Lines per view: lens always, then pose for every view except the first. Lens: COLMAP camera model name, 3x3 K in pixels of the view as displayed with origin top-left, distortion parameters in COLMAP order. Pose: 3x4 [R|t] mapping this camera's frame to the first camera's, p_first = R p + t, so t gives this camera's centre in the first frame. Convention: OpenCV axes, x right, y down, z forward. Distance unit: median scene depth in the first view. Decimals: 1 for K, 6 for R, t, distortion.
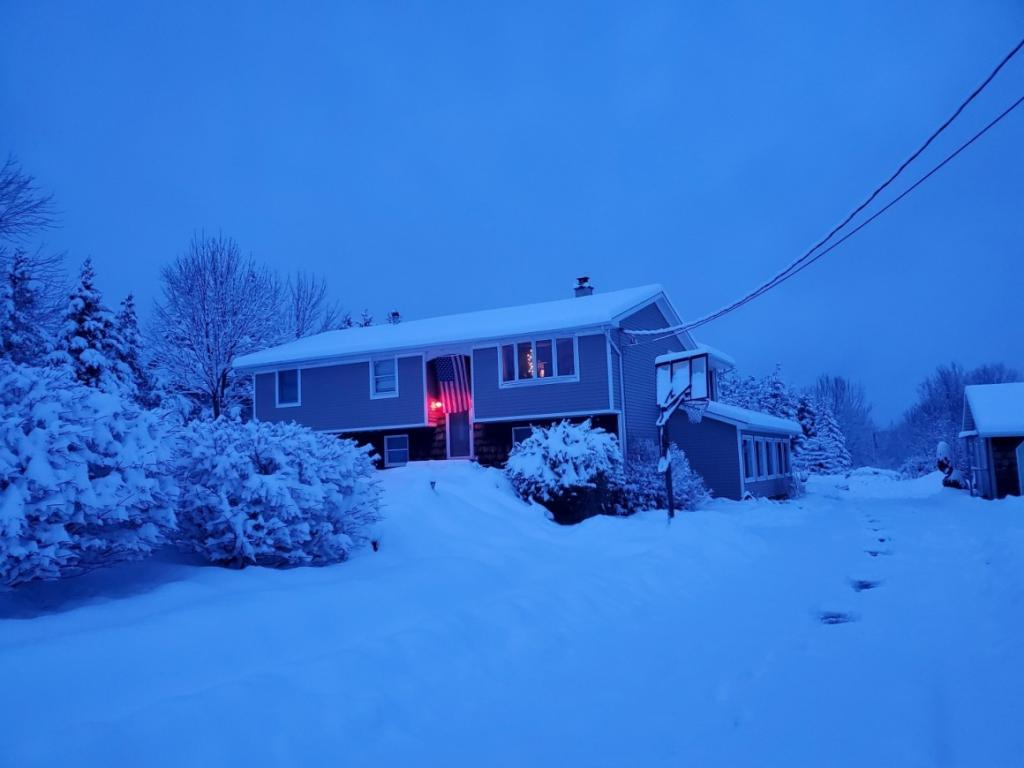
lens RADIAL K [[785.6, 0, 507.9], [0, 785.6, 388.2], [0, 0, 1]] dist [-0.000935, 0.012591]
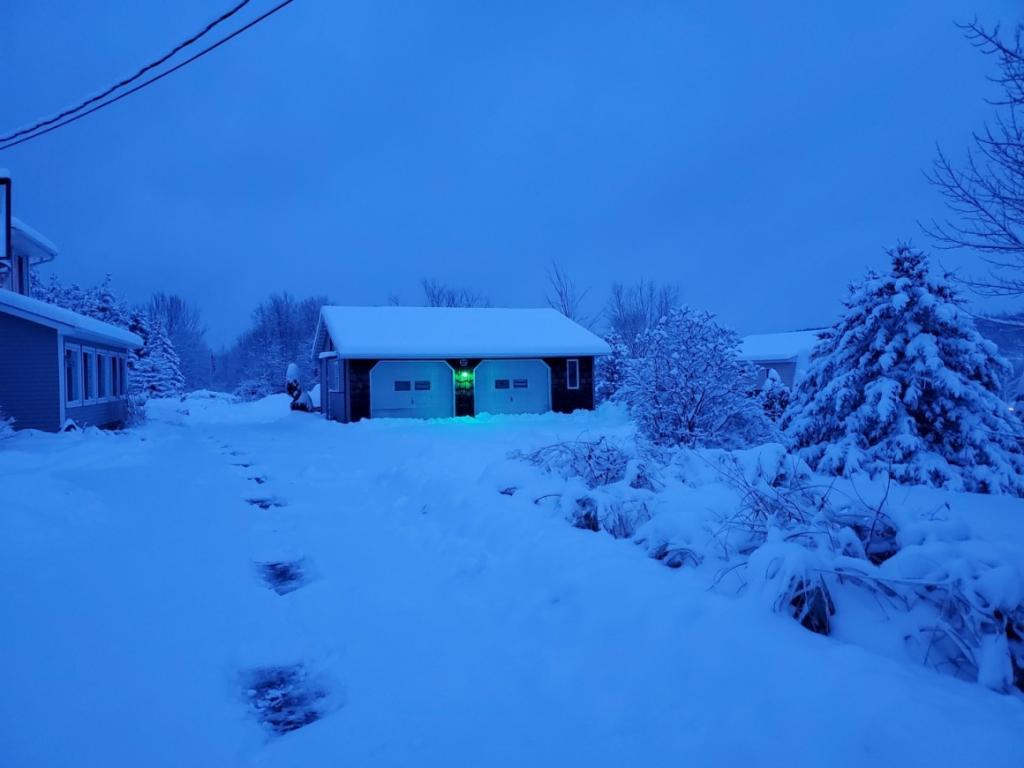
lens RADIAL K [[785.6, 0, 507.9], [0, 785.6, 388.2], [0, 0, 1]] dist [-0.000935, 0.012591]
pose [[0.690362, 0.011417, 0.723374, 0.038497], [-0.081369, 0.994757, 0.061955, 0.016193], [-0.718873, -0.101631, 0.687672, 0.140214]]
